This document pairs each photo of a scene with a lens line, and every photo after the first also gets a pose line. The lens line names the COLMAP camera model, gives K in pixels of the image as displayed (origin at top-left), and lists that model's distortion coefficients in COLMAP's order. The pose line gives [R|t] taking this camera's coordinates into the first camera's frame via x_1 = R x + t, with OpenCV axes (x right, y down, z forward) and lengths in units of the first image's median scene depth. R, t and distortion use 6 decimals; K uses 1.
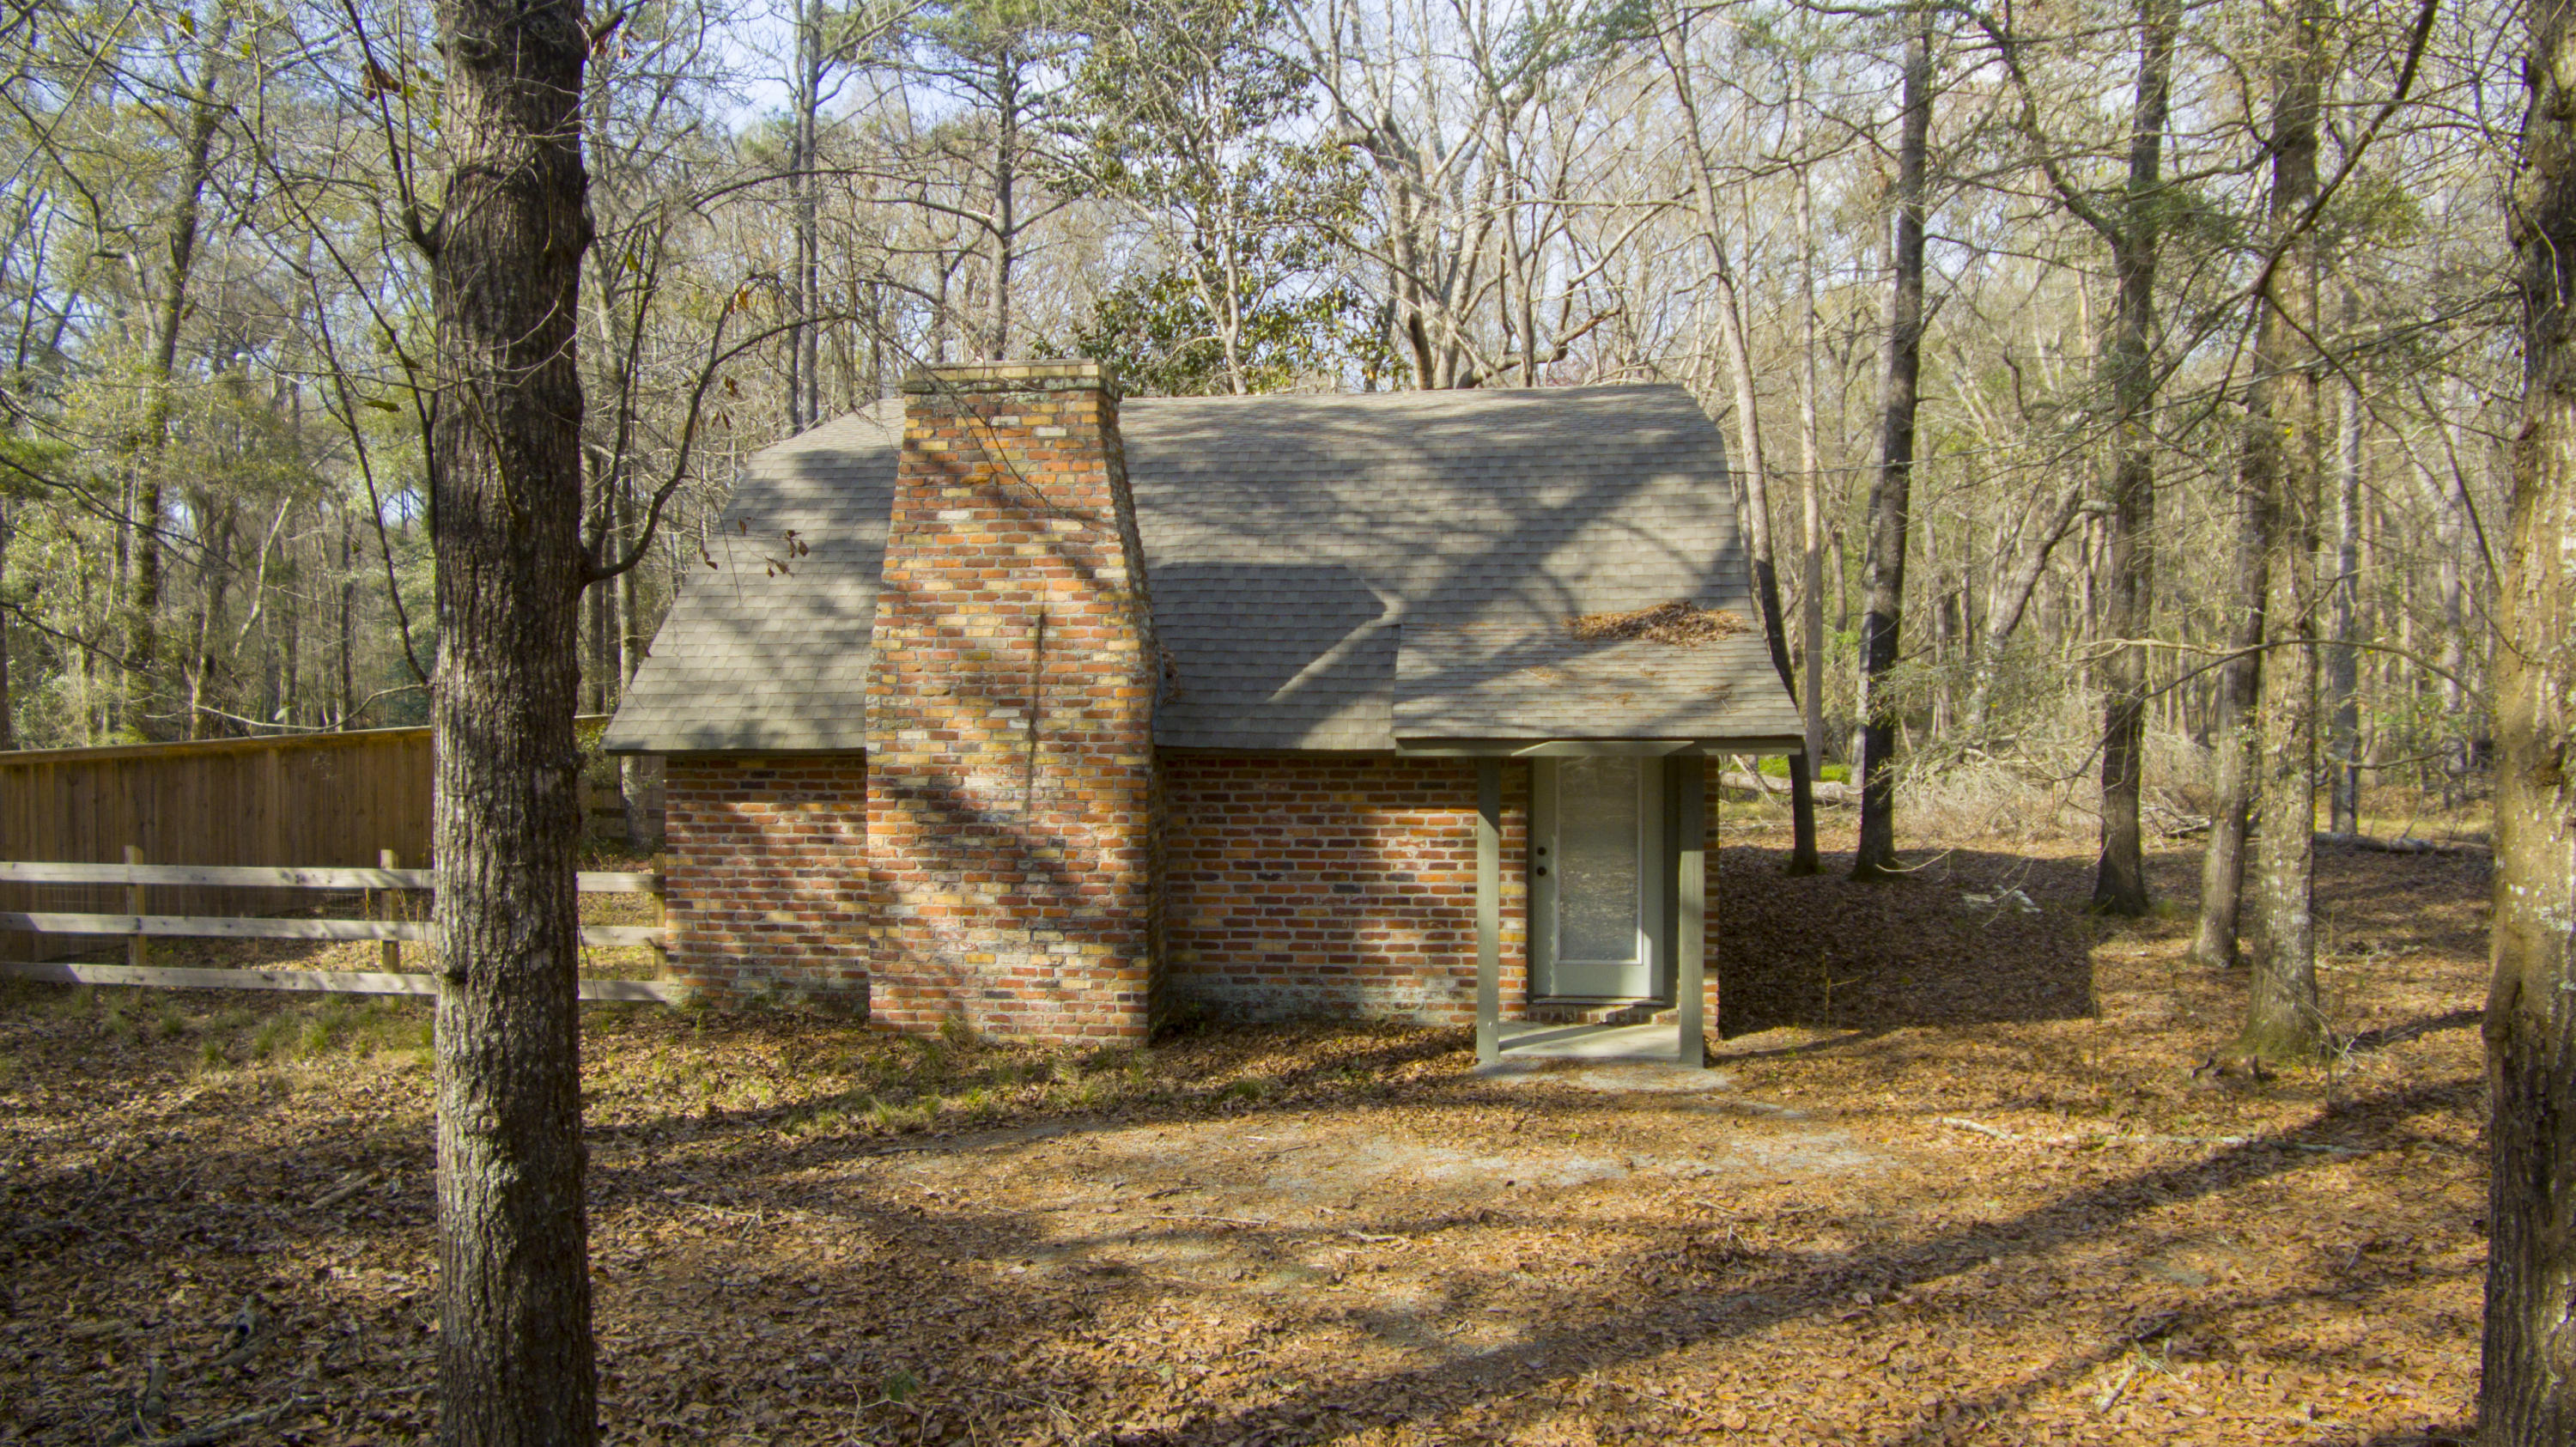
lens RADIAL K [[1811.5, 0, 1280.2], [0, 1811.5, 684.1], [0, 0, 1]] dist [-0.088565, 0.013916]
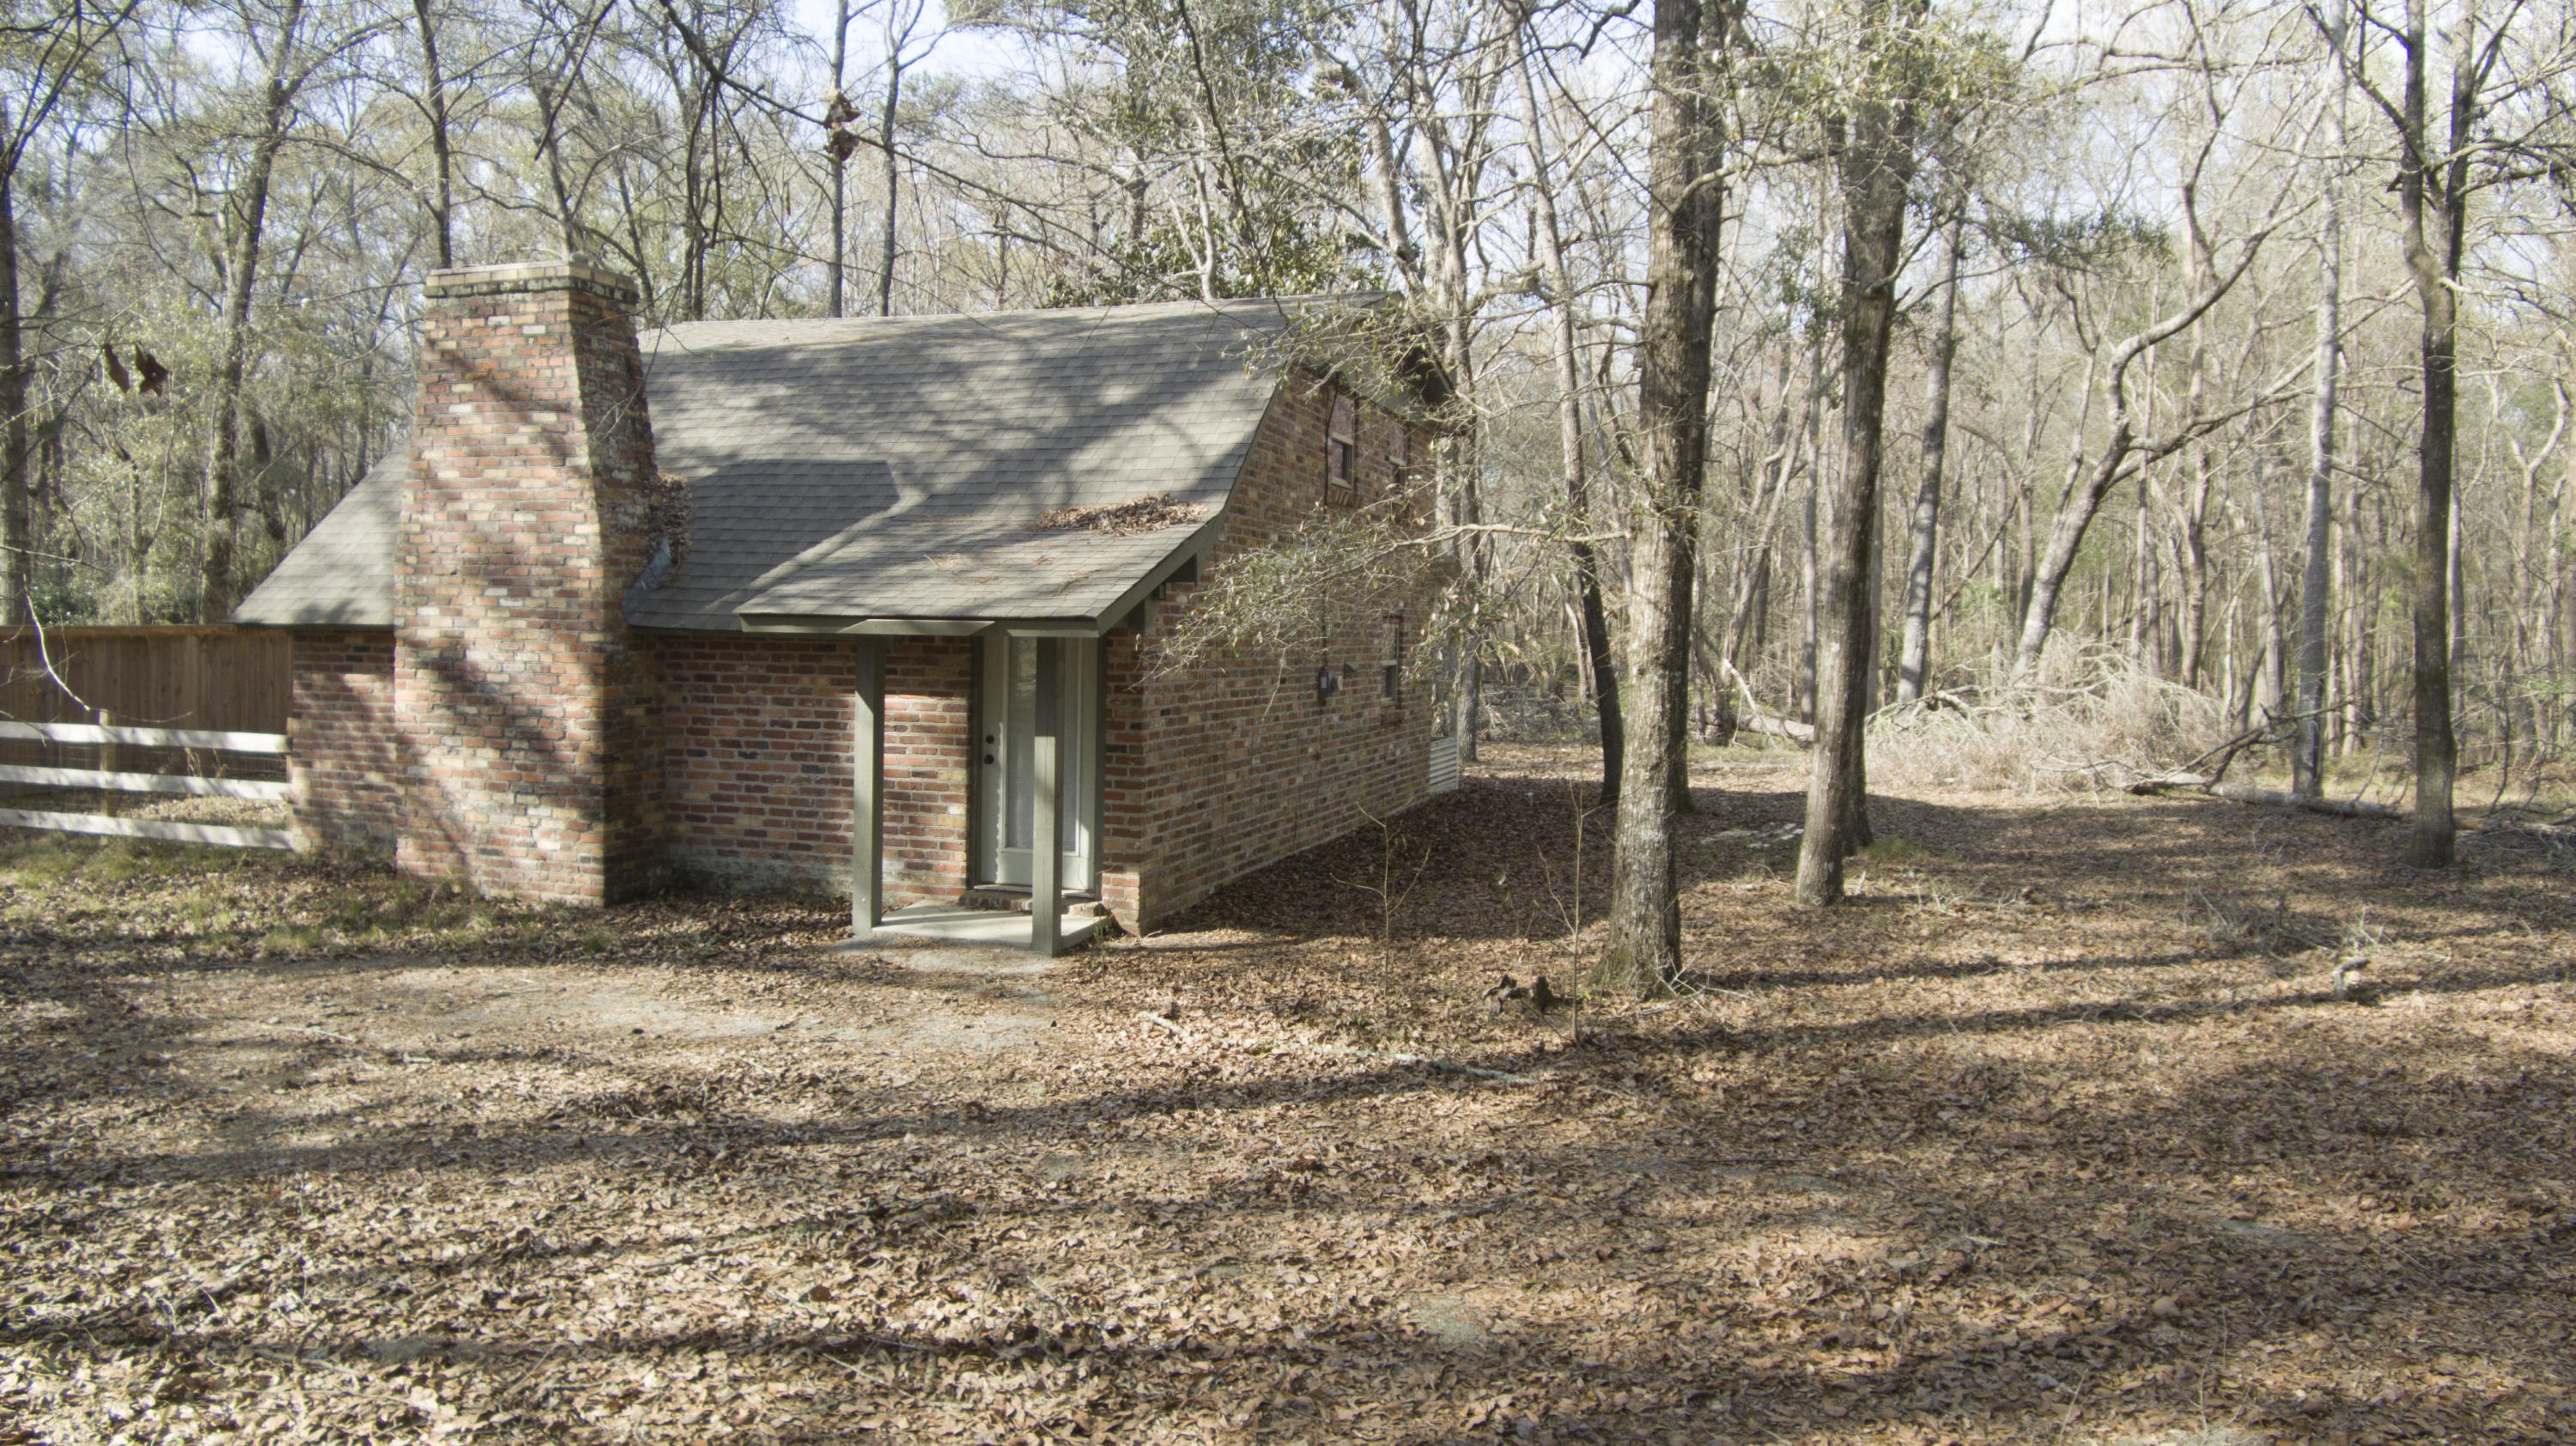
lens RADIAL K [[1757.0, 0, 1280.7], [0, 1757.0, 685.2], [0, 0, 1]] dist [-0.088616, 0.014103]
pose [[0.981179, 0.027610, -0.191119, 0.503716], [-0.022778, 0.999364, 0.027432, 0.032822], [0.191754, -0.022563, 0.981184, 0.076209]]
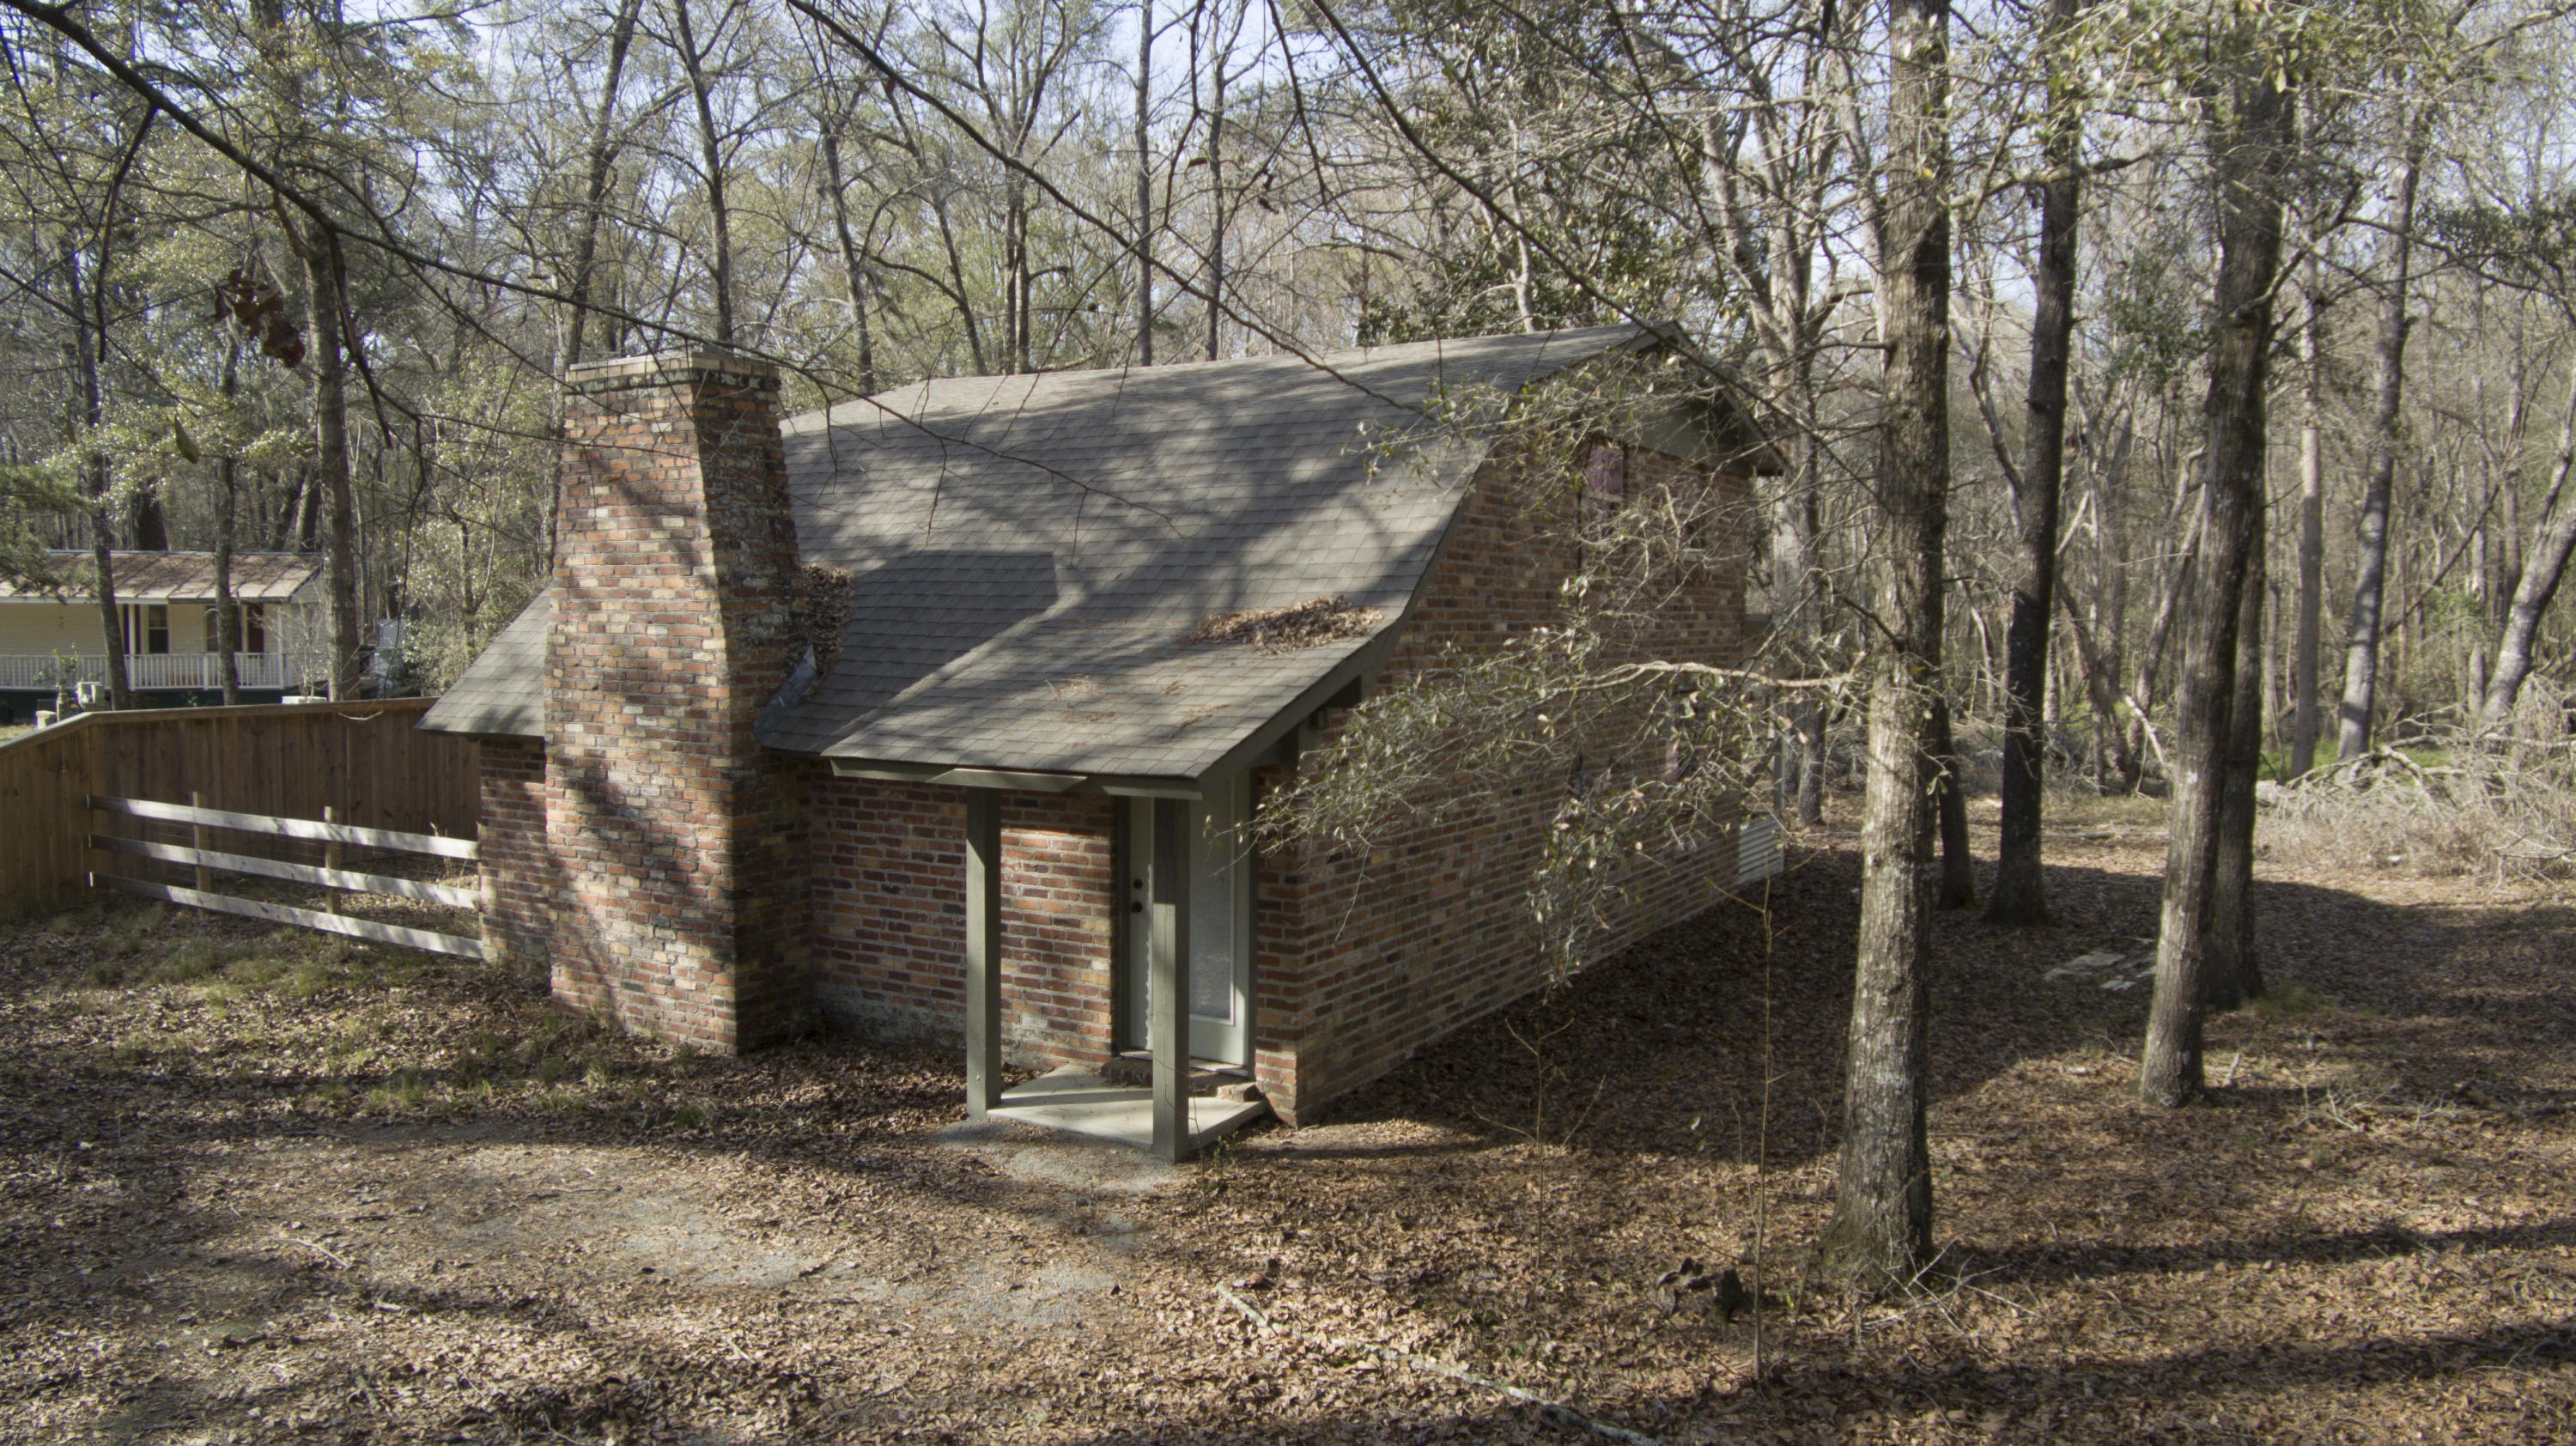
lens RADIAL K [[1757.0, 0, 1280.7], [0, 1757.0, 685.2], [0, 0, 1]] dist [-0.088616, 0.014103]
pose [[0.911945, 0.024292, -0.409592, 0.568507], [-0.010223, 0.999281, 0.036505, -0.036264], [0.410185, -0.029103, 0.911538, 0.266657]]
